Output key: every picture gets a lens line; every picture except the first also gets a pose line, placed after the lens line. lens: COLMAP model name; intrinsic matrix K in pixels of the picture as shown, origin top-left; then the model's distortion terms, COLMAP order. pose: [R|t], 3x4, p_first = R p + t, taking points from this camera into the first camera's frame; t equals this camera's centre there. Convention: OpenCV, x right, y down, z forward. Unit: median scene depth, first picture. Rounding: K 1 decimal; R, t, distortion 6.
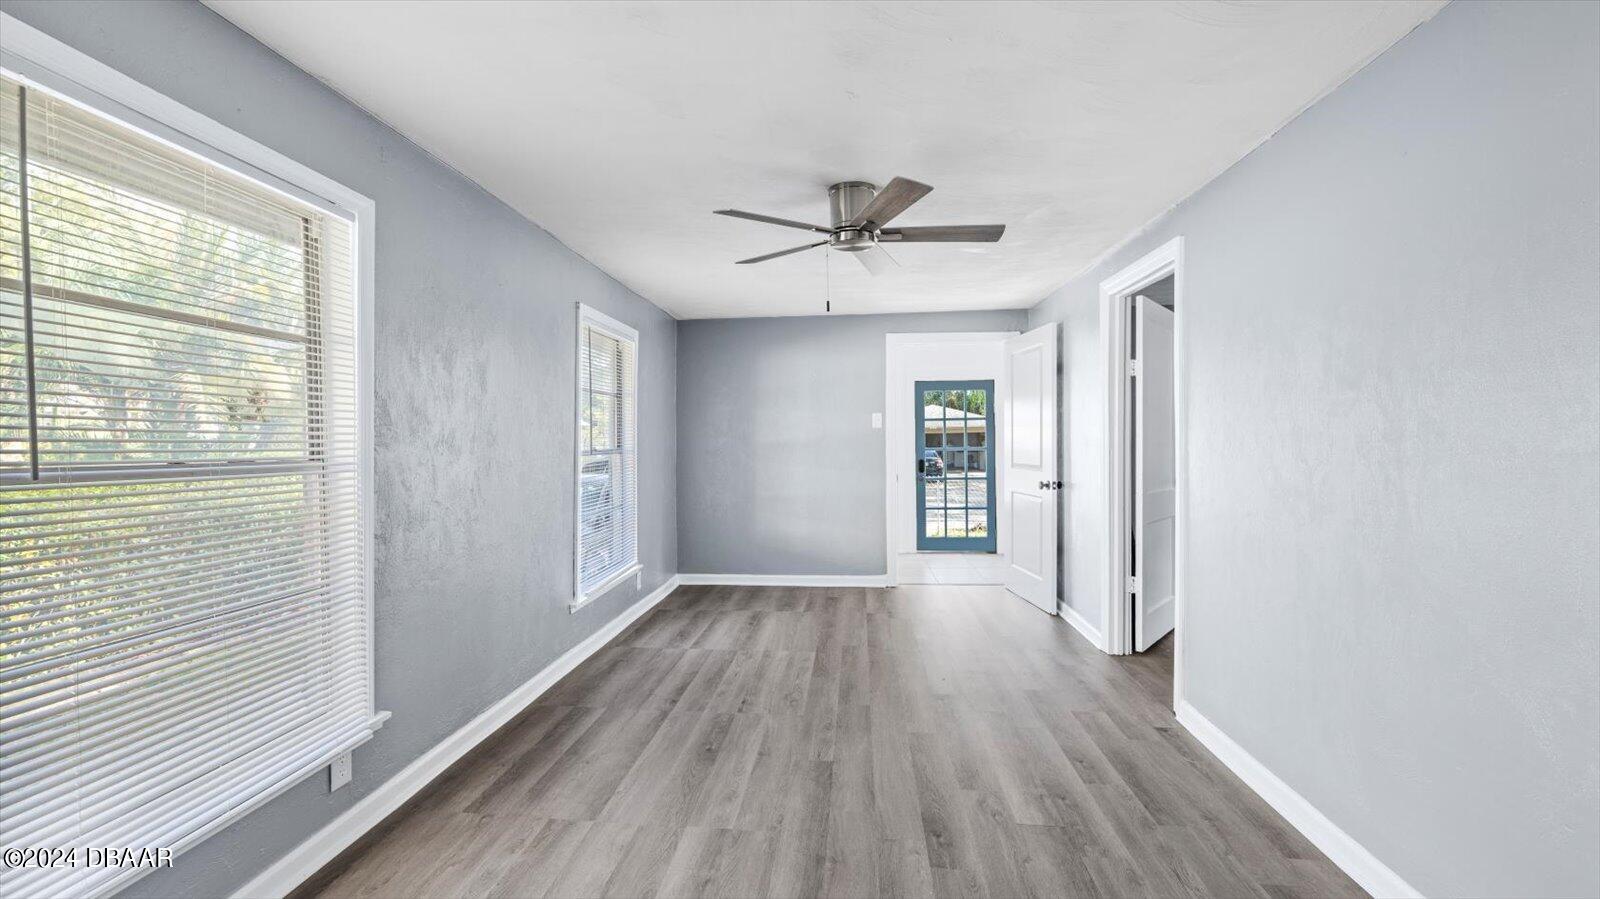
lens RADIAL K [[674.2, 0, 802.8], [0, 674.2, 448.1], [0, 0, 1]] dist [0.003824, 0.000225]
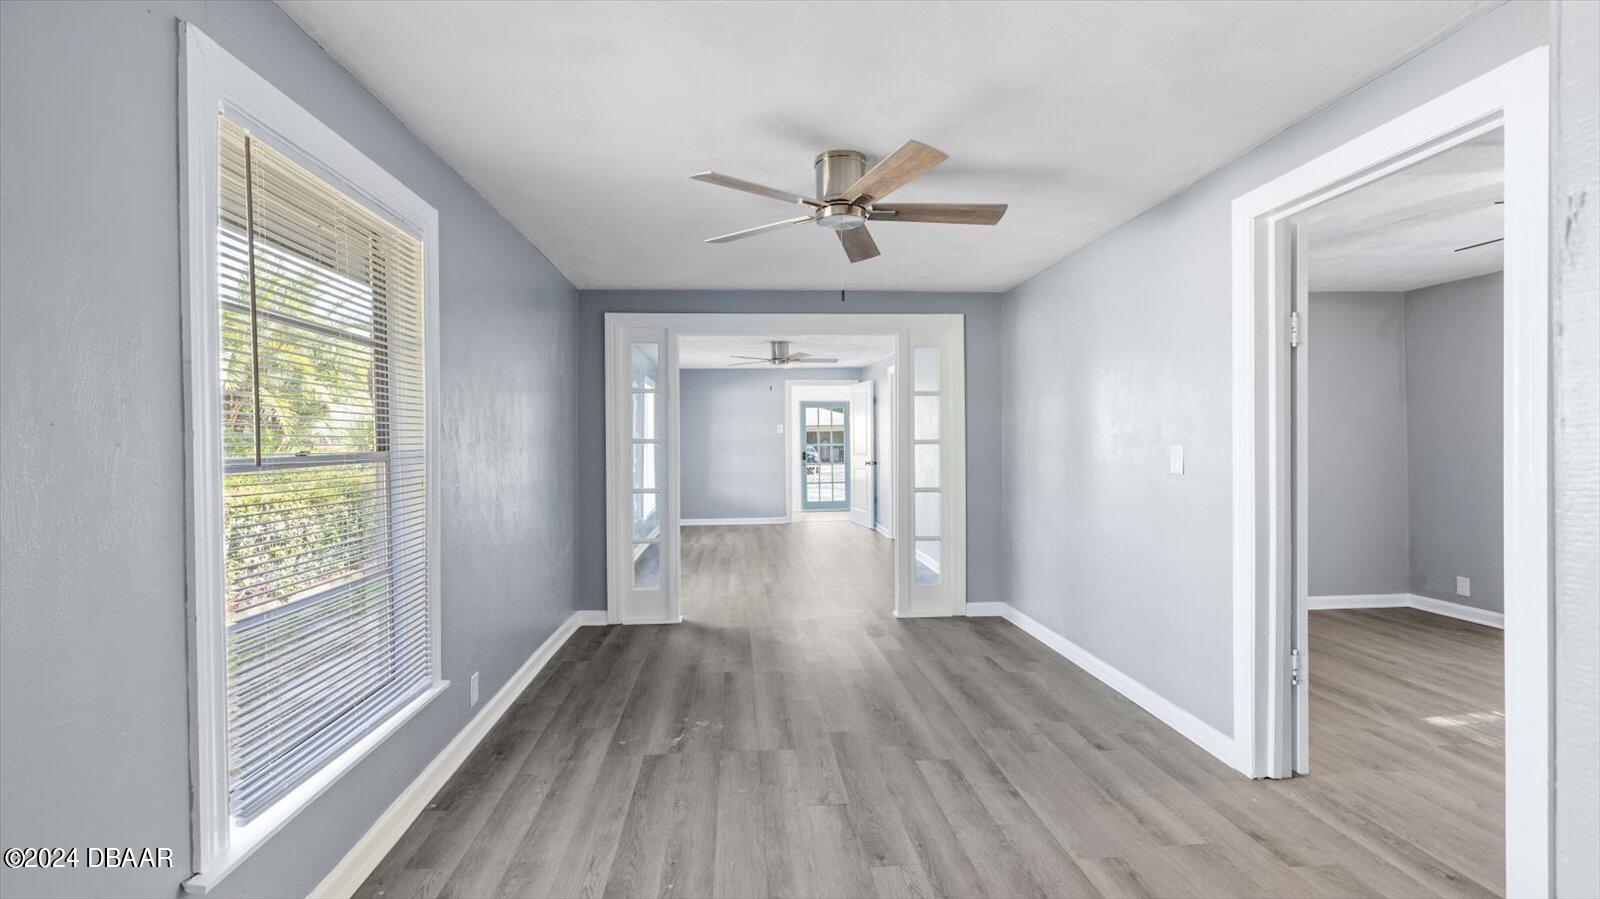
lens RADIAL K [[674.2, 0, 802.8], [0, 674.2, 448.1], [0, 0, 1]] dist [0.003824, 0.000225]
pose [[0.984193, -0.005444, 0.177018, -0.118070], [0.004734, 0.999979, 0.004433, 0.001132], [-0.177038, -0.003524, 0.984198, -0.609748]]
